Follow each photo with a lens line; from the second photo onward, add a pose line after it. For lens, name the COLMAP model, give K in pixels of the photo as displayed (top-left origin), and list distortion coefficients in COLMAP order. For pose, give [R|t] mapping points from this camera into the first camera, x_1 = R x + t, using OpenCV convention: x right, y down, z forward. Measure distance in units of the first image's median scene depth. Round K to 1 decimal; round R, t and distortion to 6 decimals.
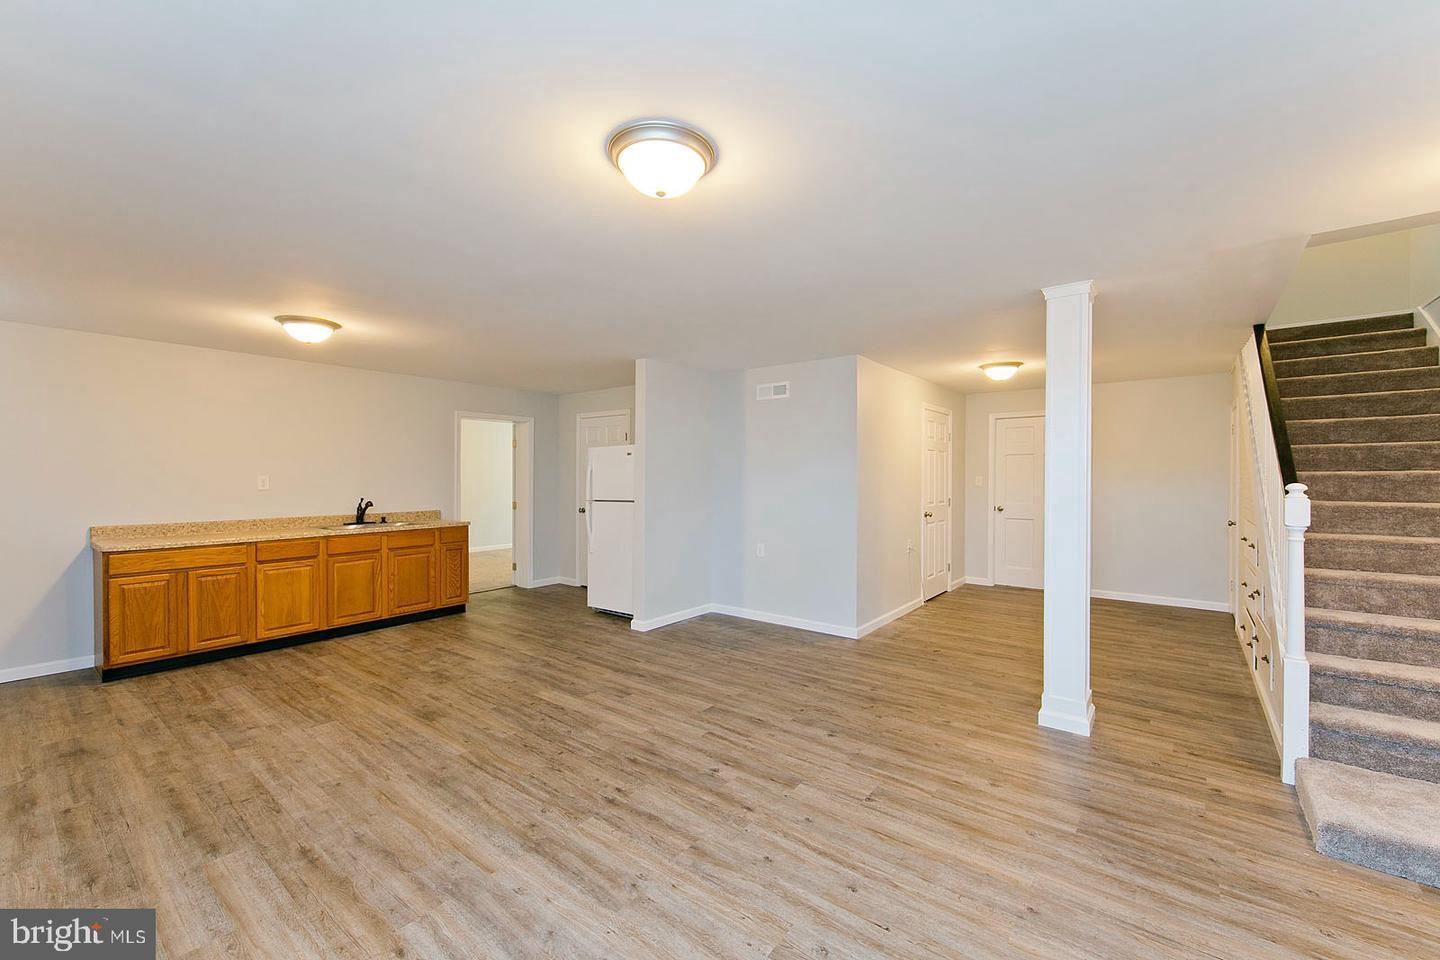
lens RADIAL K [[572.2, 0, 720.0], [0, 572.2, 480.0], [0, 0, 1]] dist [-0.000527, -0.000463]
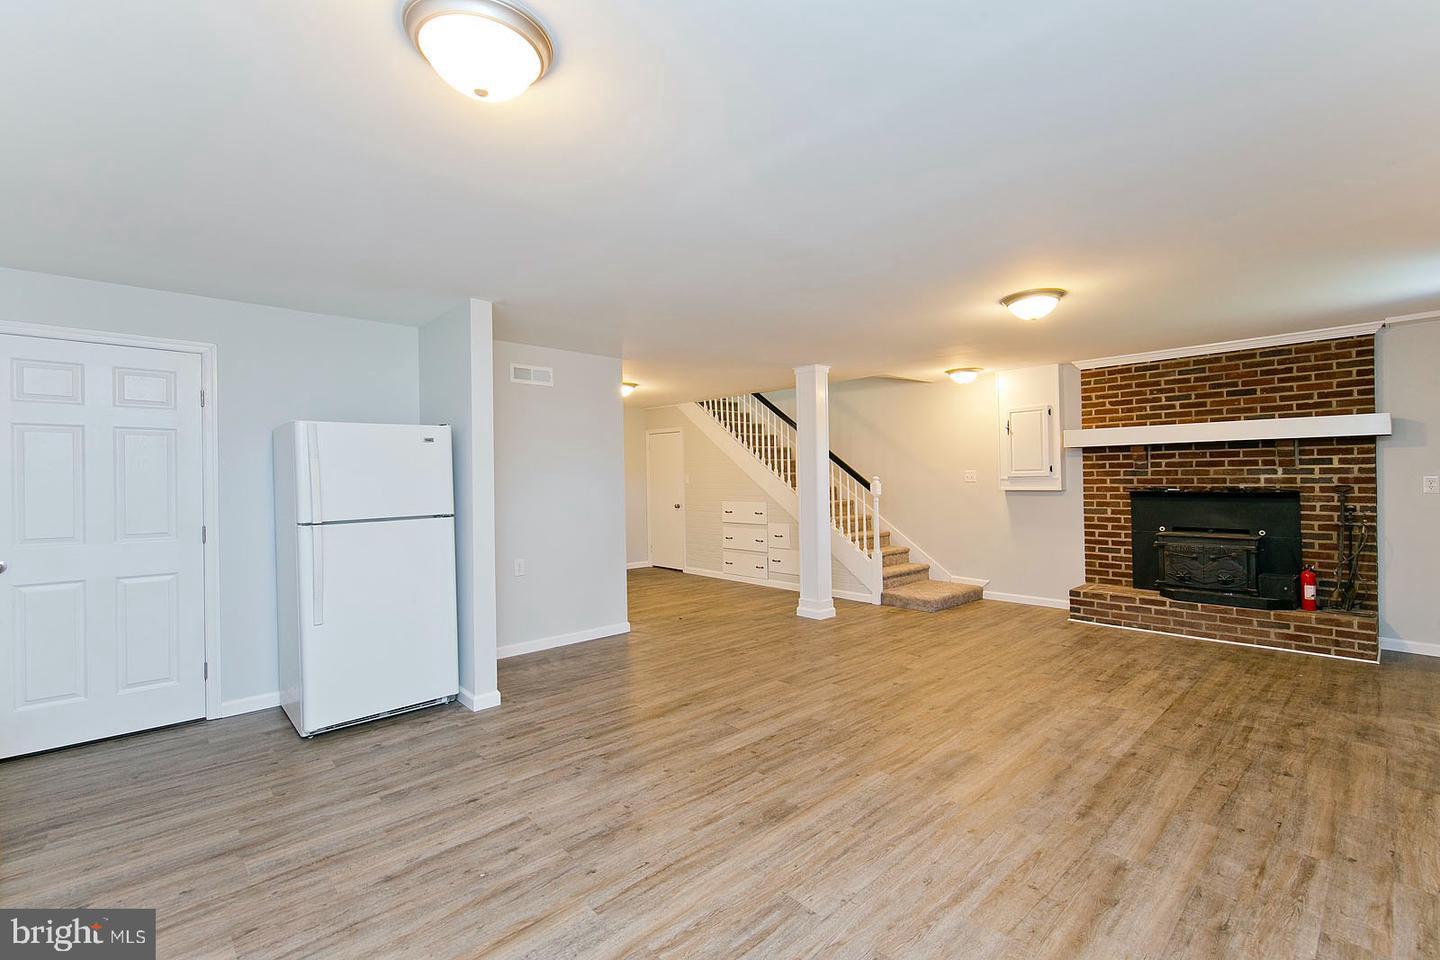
lens RADIAL K [[647.1, 0, 720.0], [0, 647.1, 480.0], [0, 0, 1]] dist [0.001170, 0.000426]
pose [[0.150330, -0.006438, 0.988615, -1.163042], [0.021963, 0.999754, 0.003171, 0.002350], [-0.988392, 0.021236, 0.150434, 0.847584]]
